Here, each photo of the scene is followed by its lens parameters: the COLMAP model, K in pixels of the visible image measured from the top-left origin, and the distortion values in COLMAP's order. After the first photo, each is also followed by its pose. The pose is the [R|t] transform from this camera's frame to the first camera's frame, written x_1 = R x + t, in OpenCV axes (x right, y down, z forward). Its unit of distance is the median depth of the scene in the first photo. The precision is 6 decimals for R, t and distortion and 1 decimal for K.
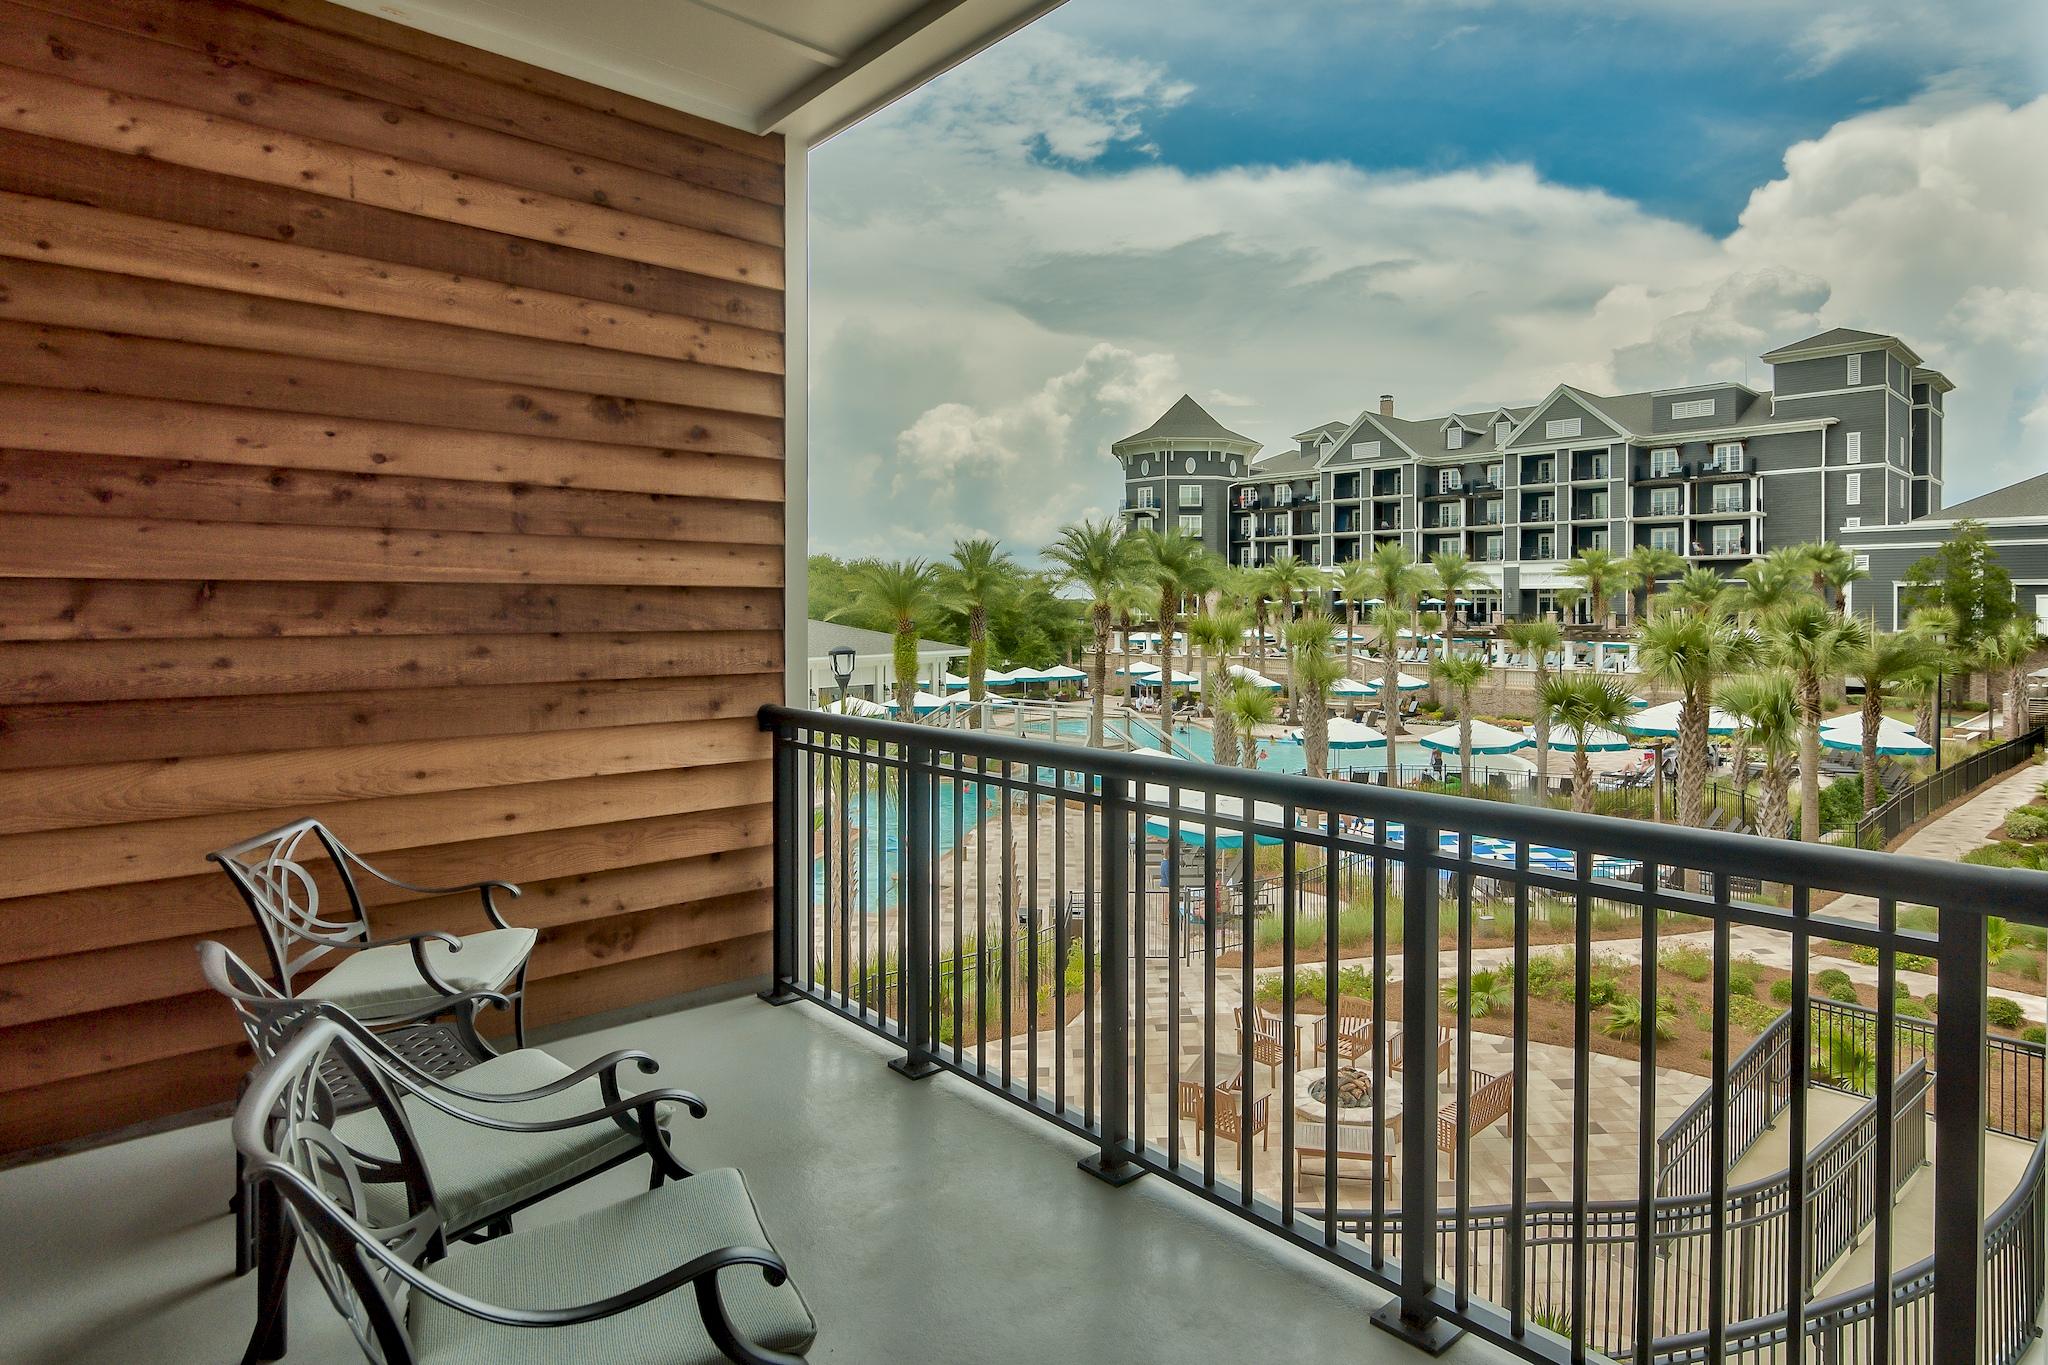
lens RADIAL K [[1140.8, 0, 1135.8], [0, 1140.8, 618.8], [0, 0, 1]] dist [-0.001208, -0.000216]
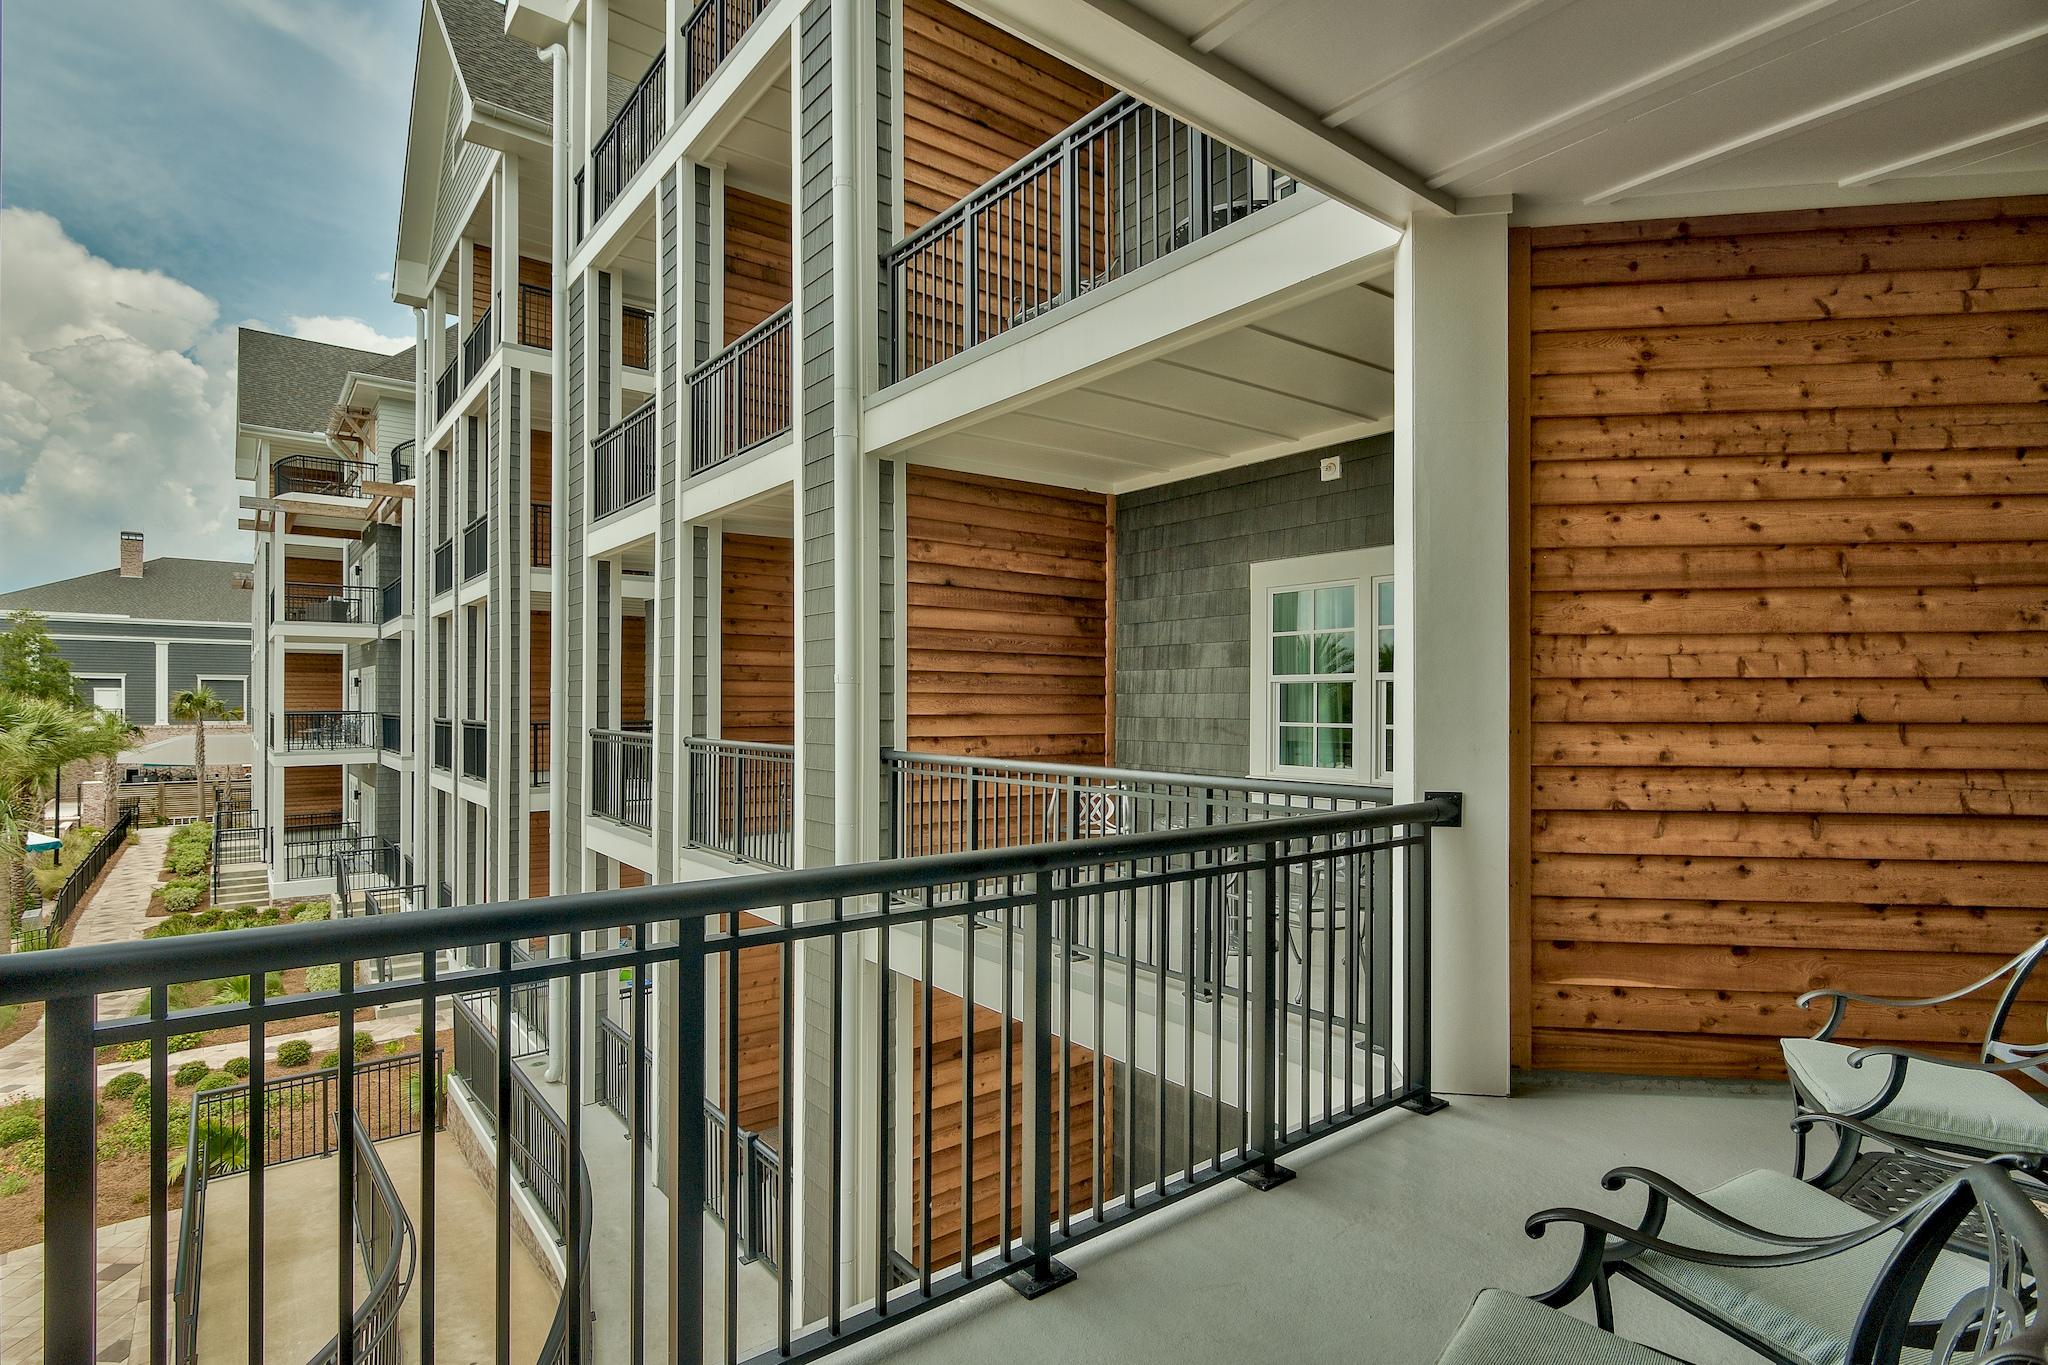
lens RADIAL K [[1007.0, 0, 1011.5], [0, 1007.0, 704.4], [0, 0, 1]] dist [-0.003433, -0.000293]
pose [[0.112210, -0.002947, 0.993680, -0.299028], [0.008624, 0.999961, 0.001992, -0.001225], [-0.993647, 0.008346, 0.112231, 0.316674]]
